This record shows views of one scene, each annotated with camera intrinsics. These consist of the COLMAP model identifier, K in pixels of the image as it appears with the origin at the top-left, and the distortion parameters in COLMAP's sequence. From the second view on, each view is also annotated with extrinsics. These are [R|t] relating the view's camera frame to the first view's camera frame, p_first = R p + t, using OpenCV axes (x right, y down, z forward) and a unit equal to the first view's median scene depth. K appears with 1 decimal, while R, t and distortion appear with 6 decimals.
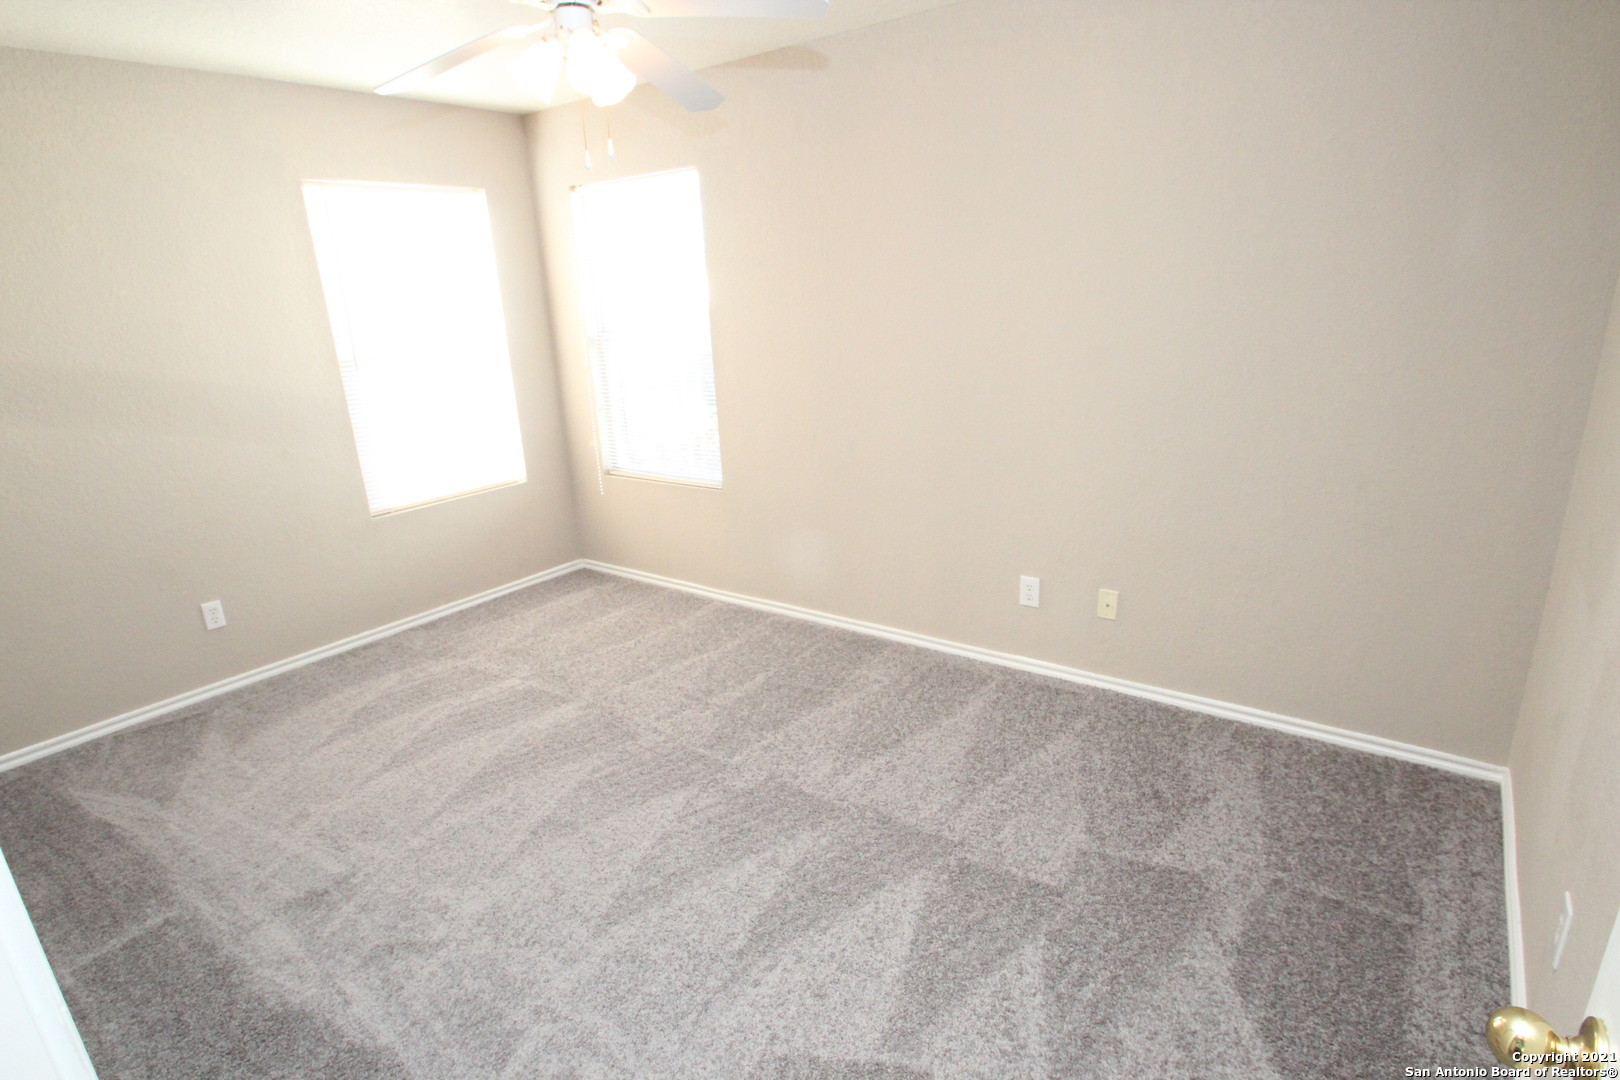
lens RADIAL K [[842.1, 0, 799.8], [0, 842.1, 539.8], [0, 0, 1]] dist [-0.021239, -0.001389]
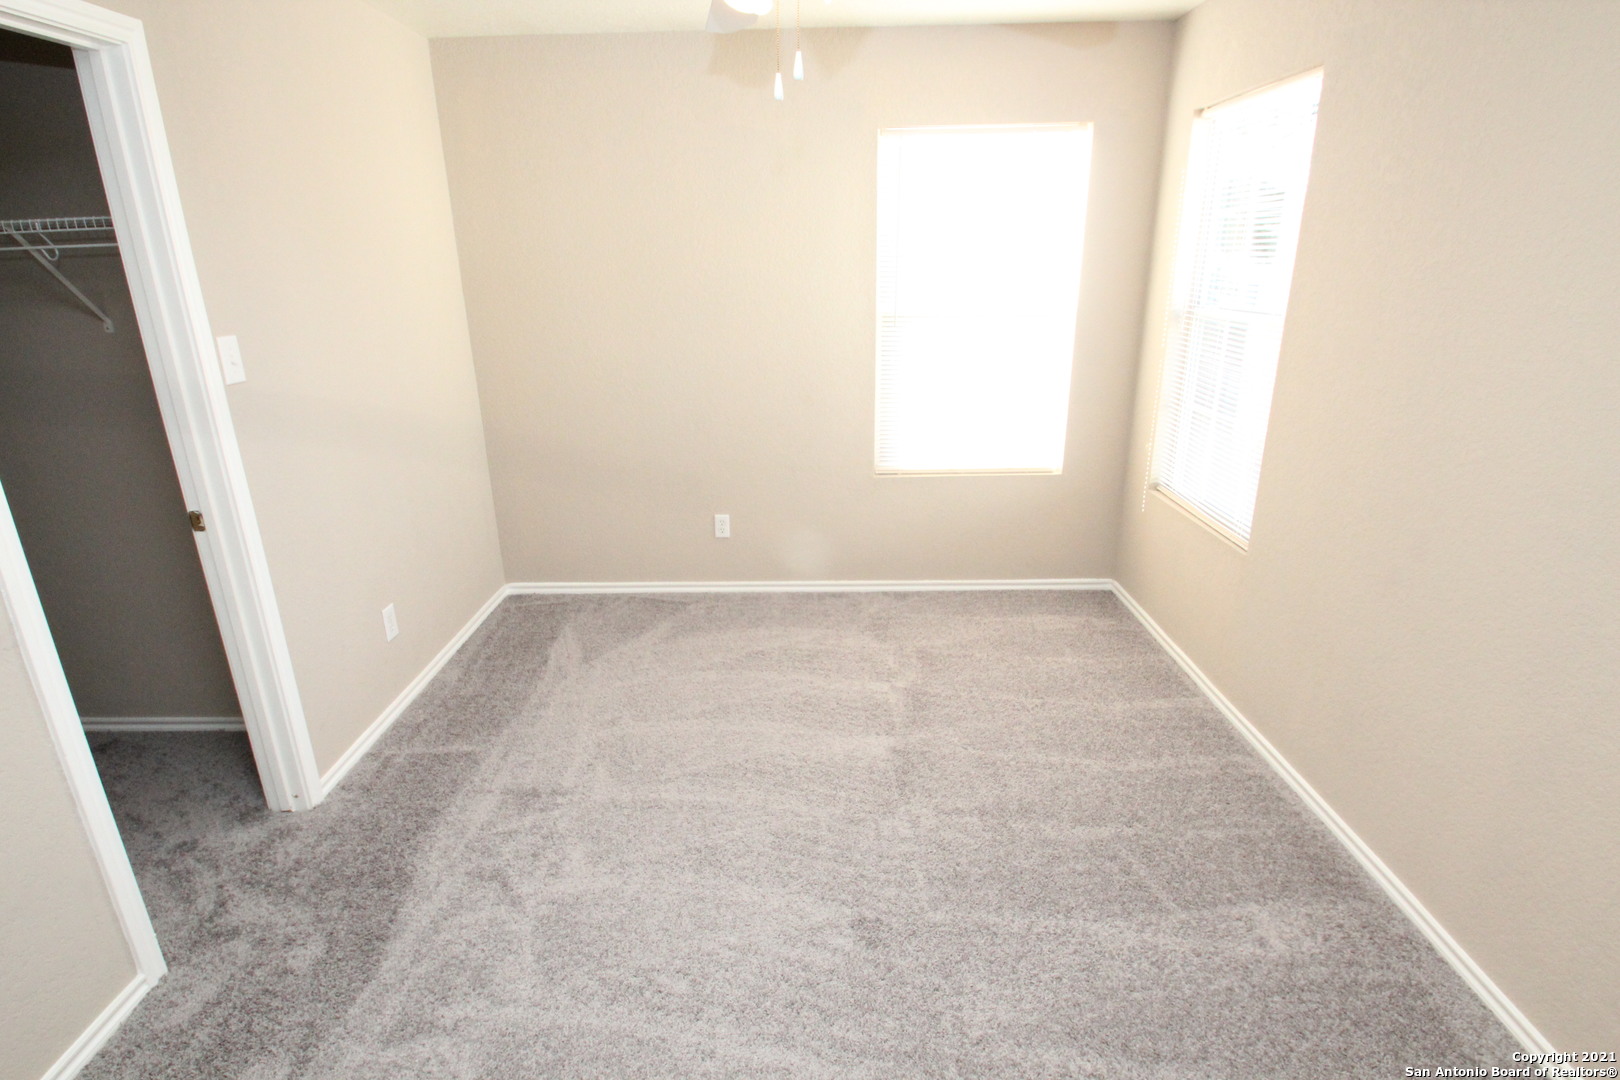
lens RADIAL K [[842.1, 0, 805.8], [0, 842.1, 549.4], [0, 0, 1]] dist [-0.021239, -0.001389]
pose [[0.584614, 0.293671, -0.756296, 0.257840], [-0.240751, 0.952996, 0.183951, -0.121238], [0.774768, 0.074539, 0.627836, 0.354194]]
